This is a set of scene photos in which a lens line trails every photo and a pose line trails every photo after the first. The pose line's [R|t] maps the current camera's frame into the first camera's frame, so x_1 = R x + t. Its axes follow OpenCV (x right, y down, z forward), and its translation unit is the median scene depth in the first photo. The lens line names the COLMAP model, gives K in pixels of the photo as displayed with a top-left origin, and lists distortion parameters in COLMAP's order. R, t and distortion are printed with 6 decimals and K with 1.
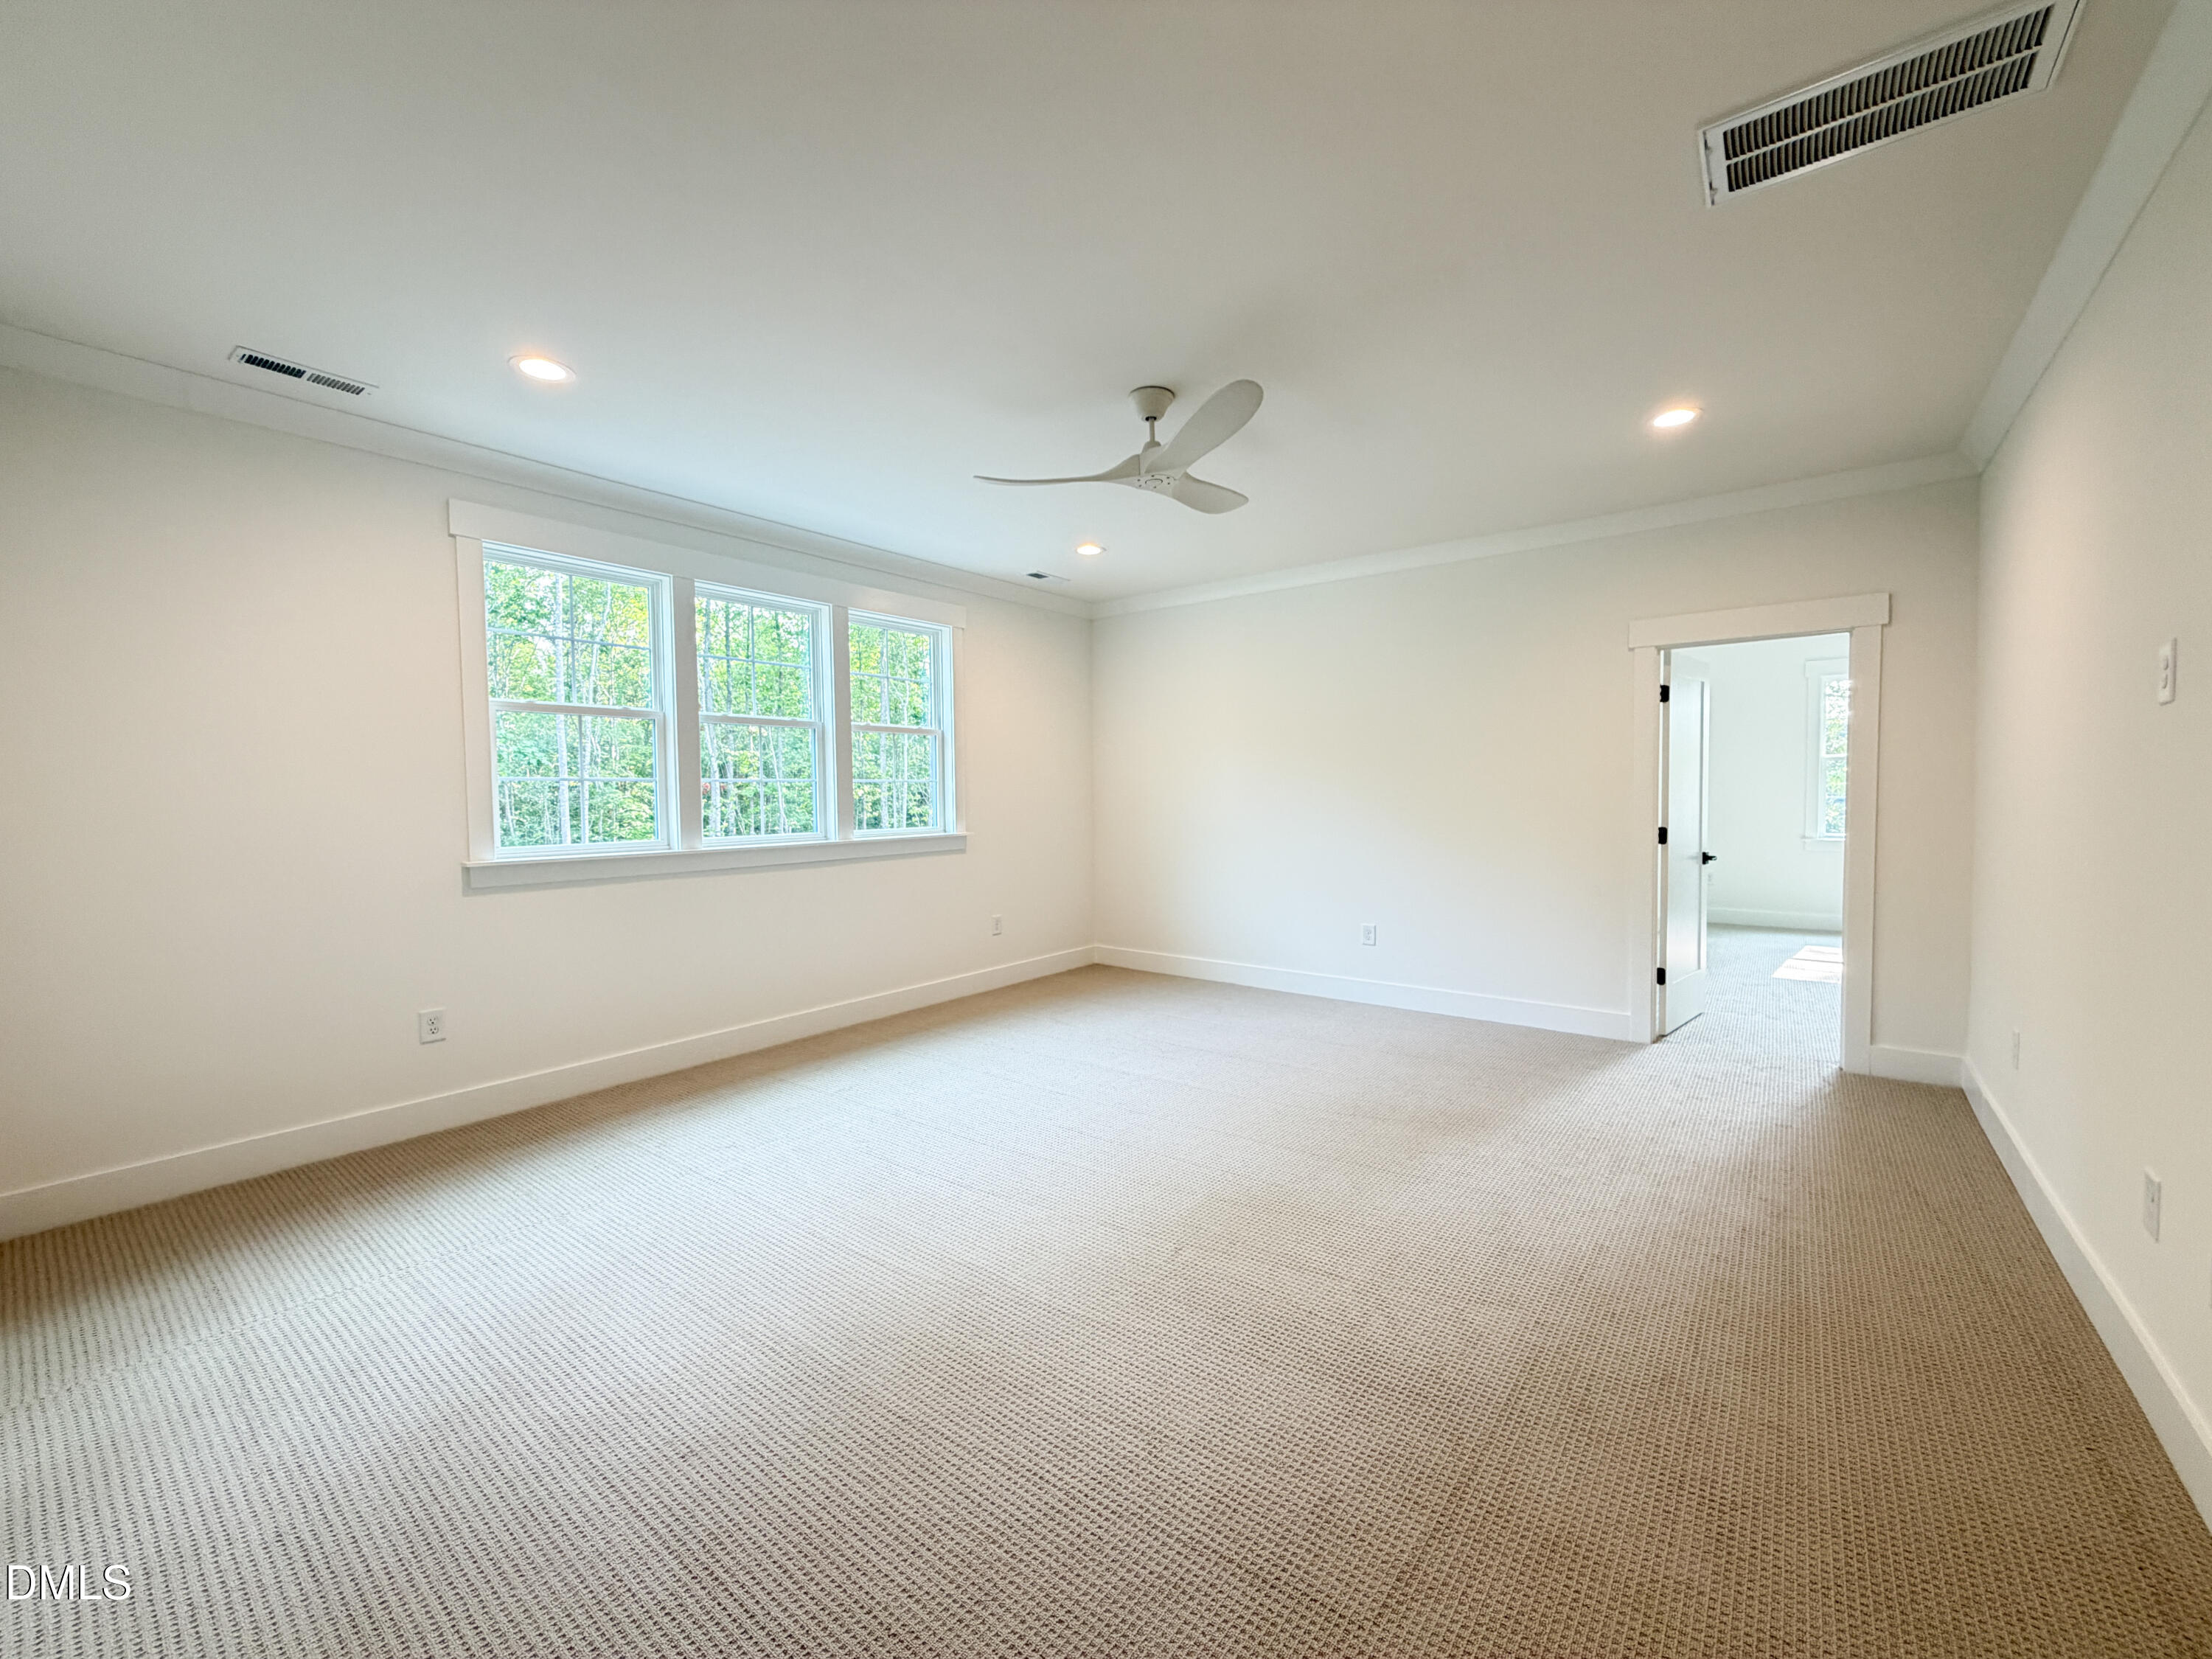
lens RADIAL K [[882.1, 0, 1116.5], [0, 882.1, 828.8], [0, 0, 1]] dist [-0.000716, 0.000173]
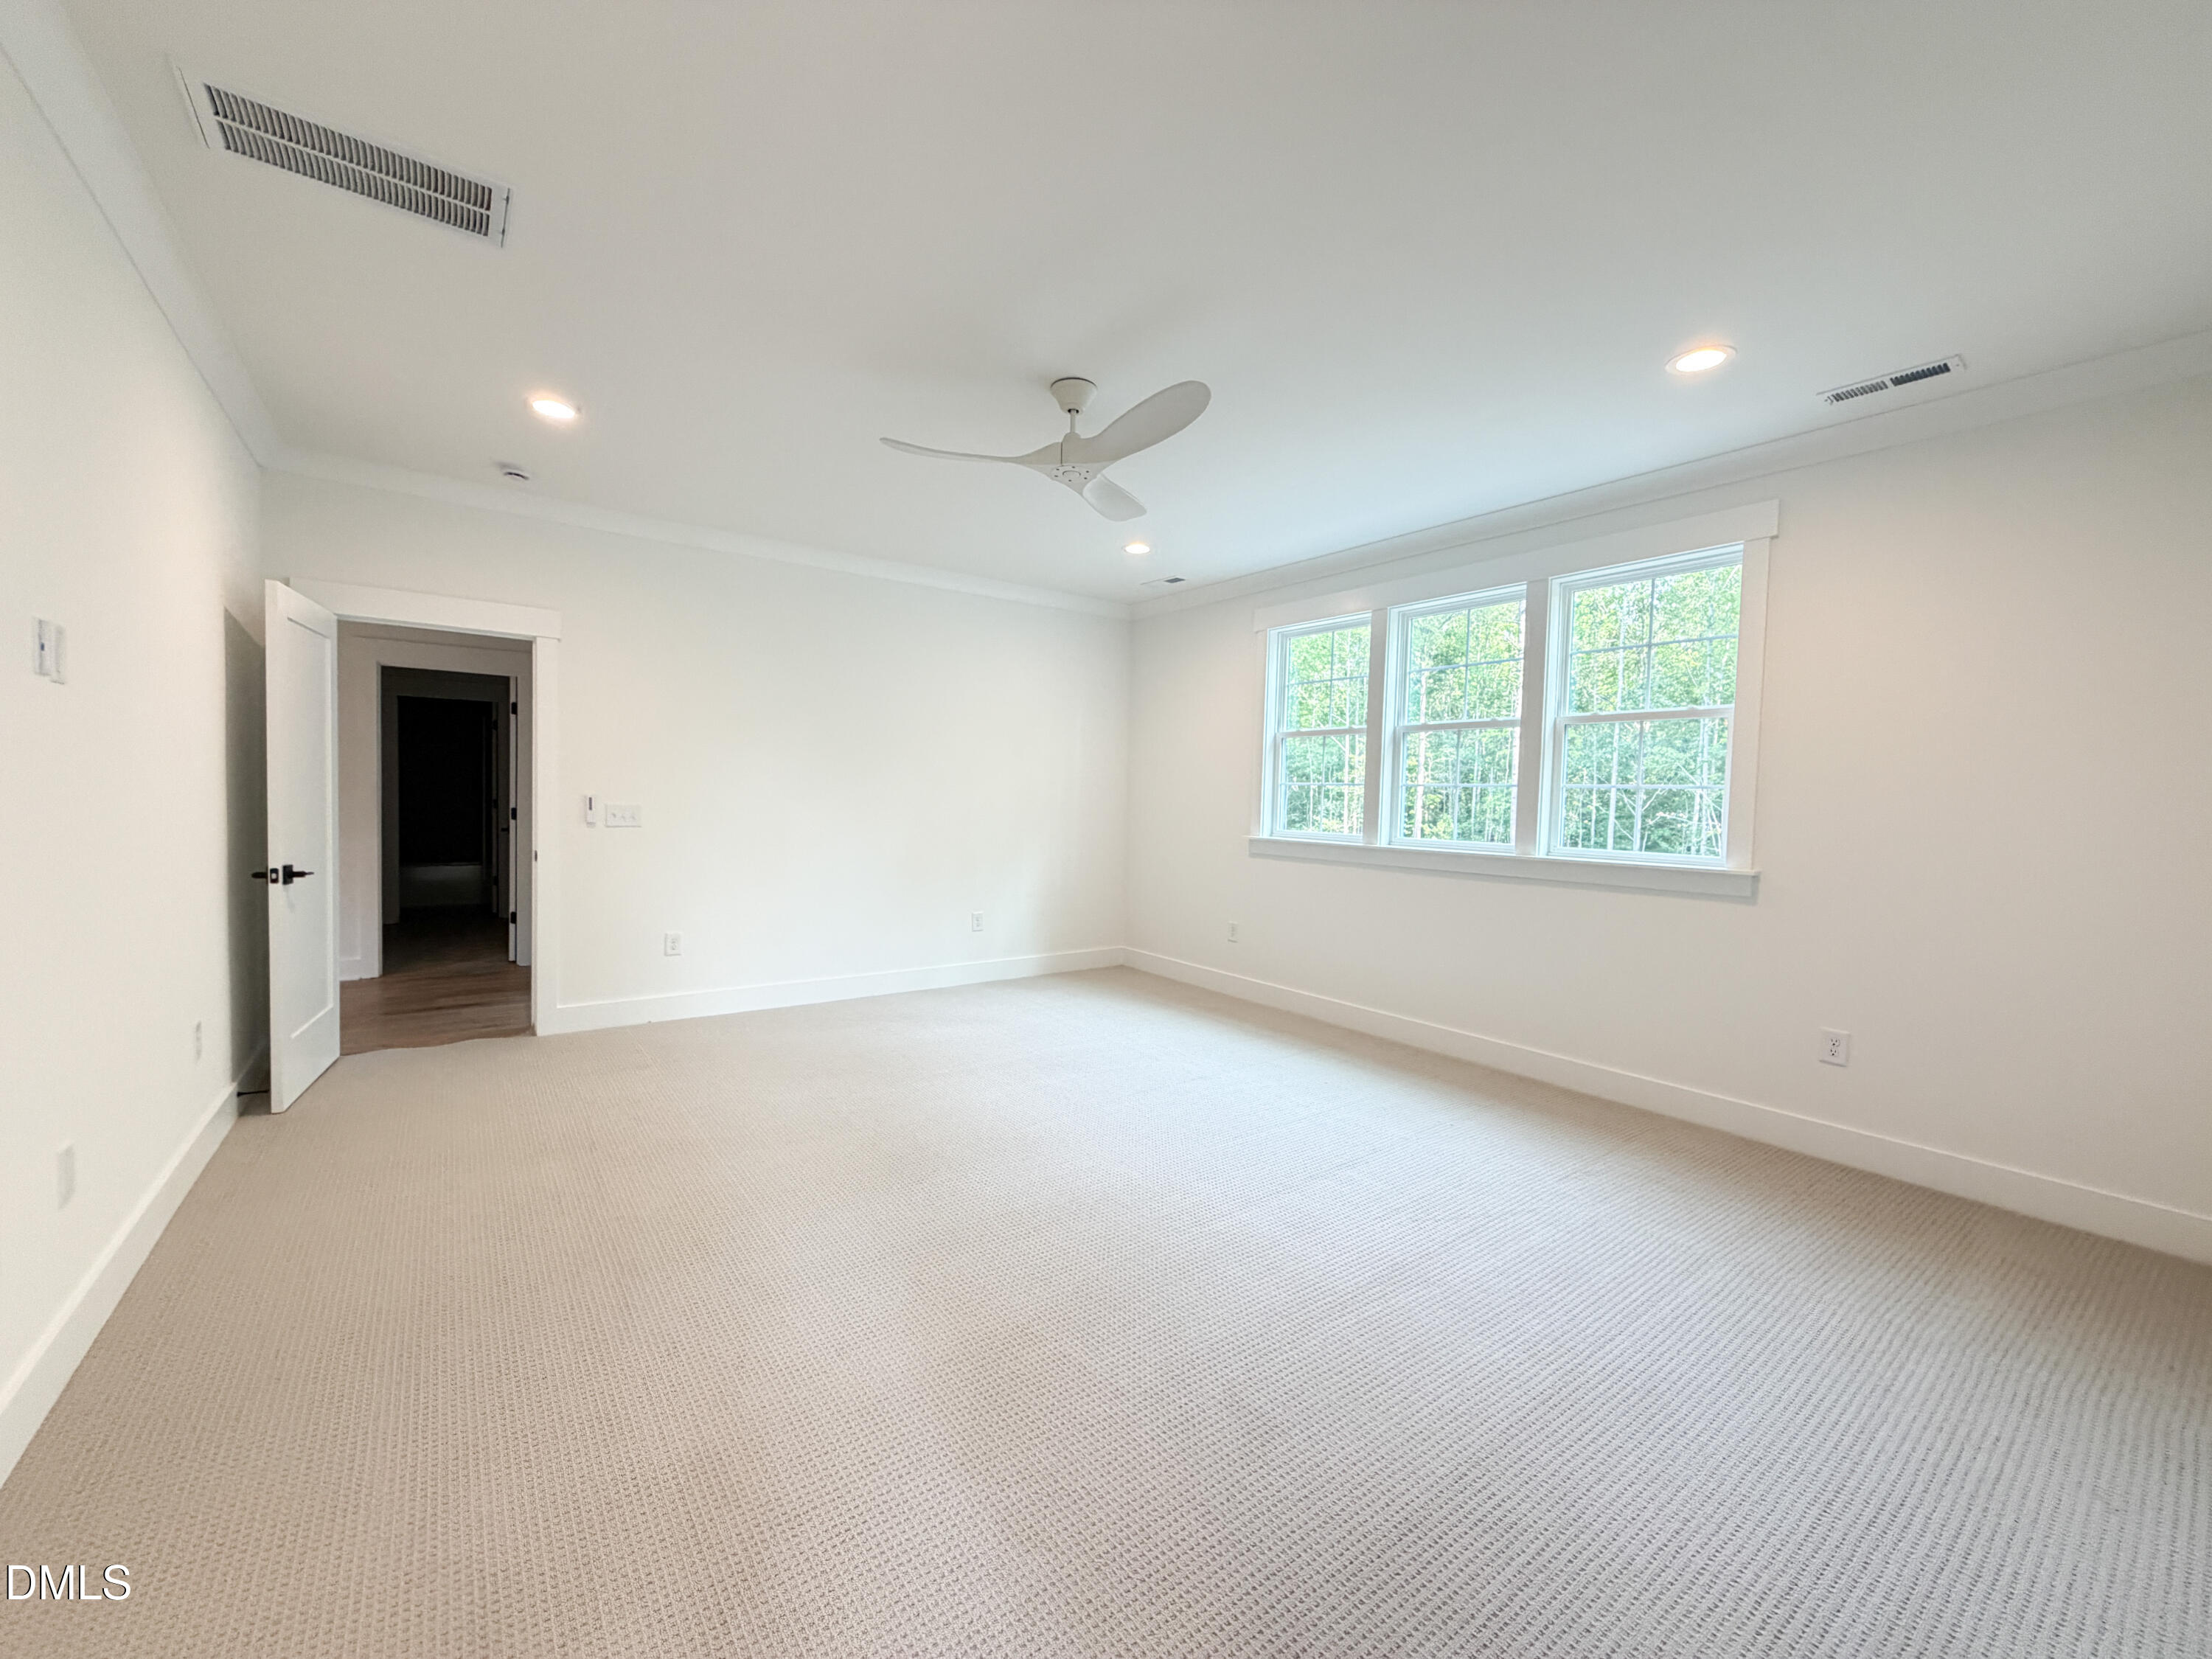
lens RADIAL K [[882.1, 0, 1106.3], [0, 882.1, 833.9], [0, 0, 1]] dist [-0.000716, 0.000173]
pose [[-0.267647, 0.049638, -0.962238, 0.771826], [-0.057686, 0.996055, 0.067428, -0.051127], [0.961789, 0.073555, -0.263727, 1.020461]]
